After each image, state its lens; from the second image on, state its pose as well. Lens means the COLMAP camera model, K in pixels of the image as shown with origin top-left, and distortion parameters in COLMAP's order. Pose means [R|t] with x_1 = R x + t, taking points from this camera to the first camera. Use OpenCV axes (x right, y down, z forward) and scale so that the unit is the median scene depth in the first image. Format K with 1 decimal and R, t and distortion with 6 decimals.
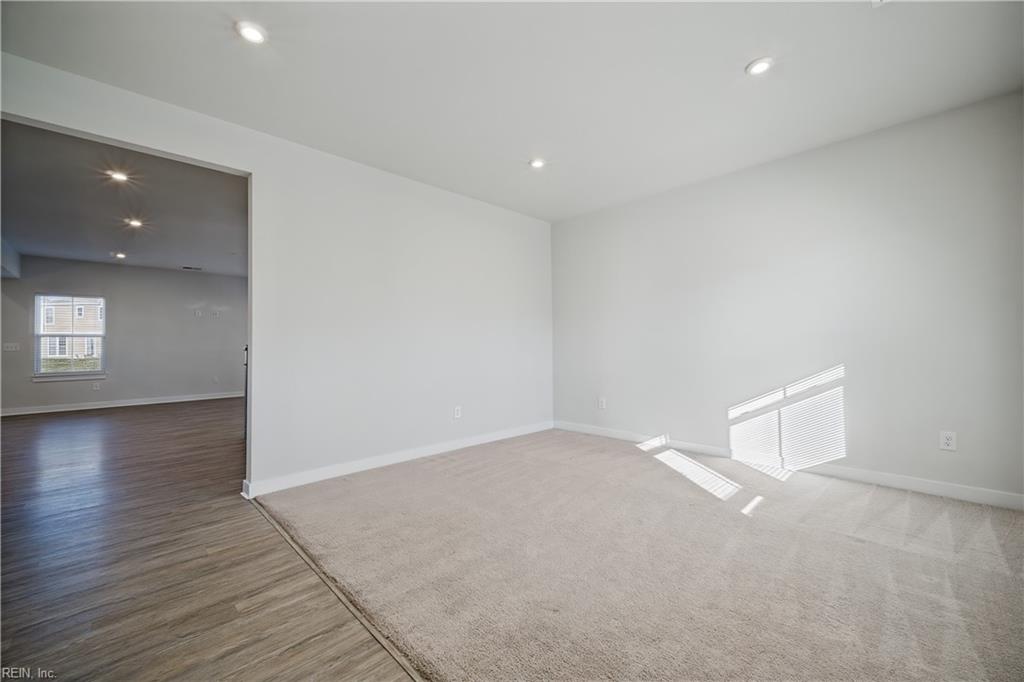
lens RADIAL K [[402.4, 0, 510.0], [0, 402.4, 342.6], [0, 0, 1]] dist [-0.003147, 0.000605]
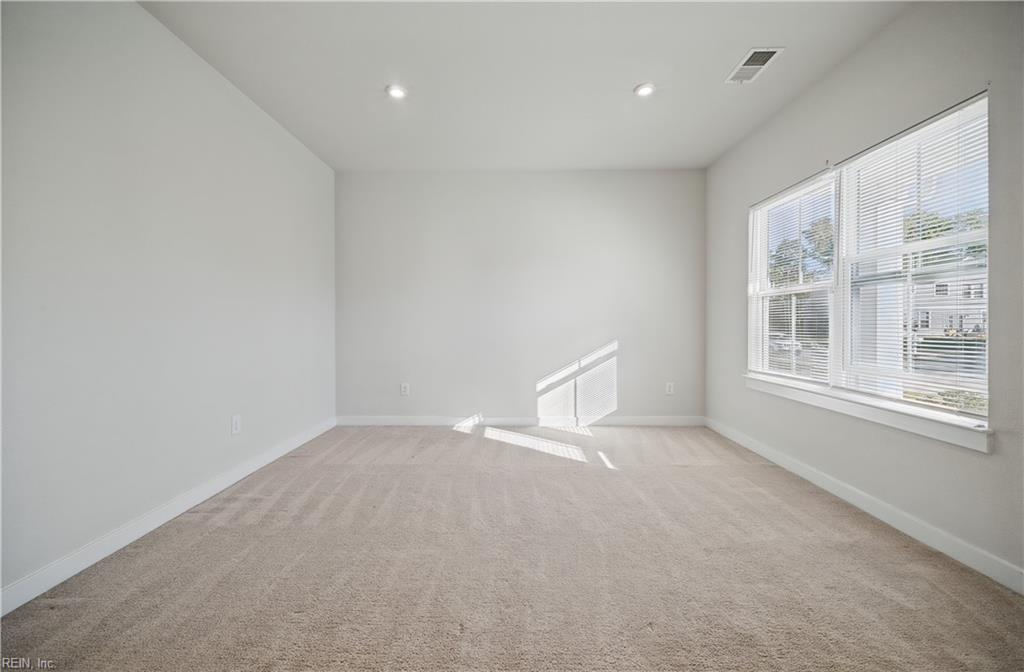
lens RADIAL K [[402.4, 0, 512.6], [0, 402.4, 328.4], [0, 0, 1]] dist [-0.003147, 0.000605]
pose [[0.713044, 0.002368, 0.701115, -0.323101], [-0.009484, 0.999935, 0.006267, 0.009075], [-0.701055, -0.011118, 0.713020, 0.269133]]
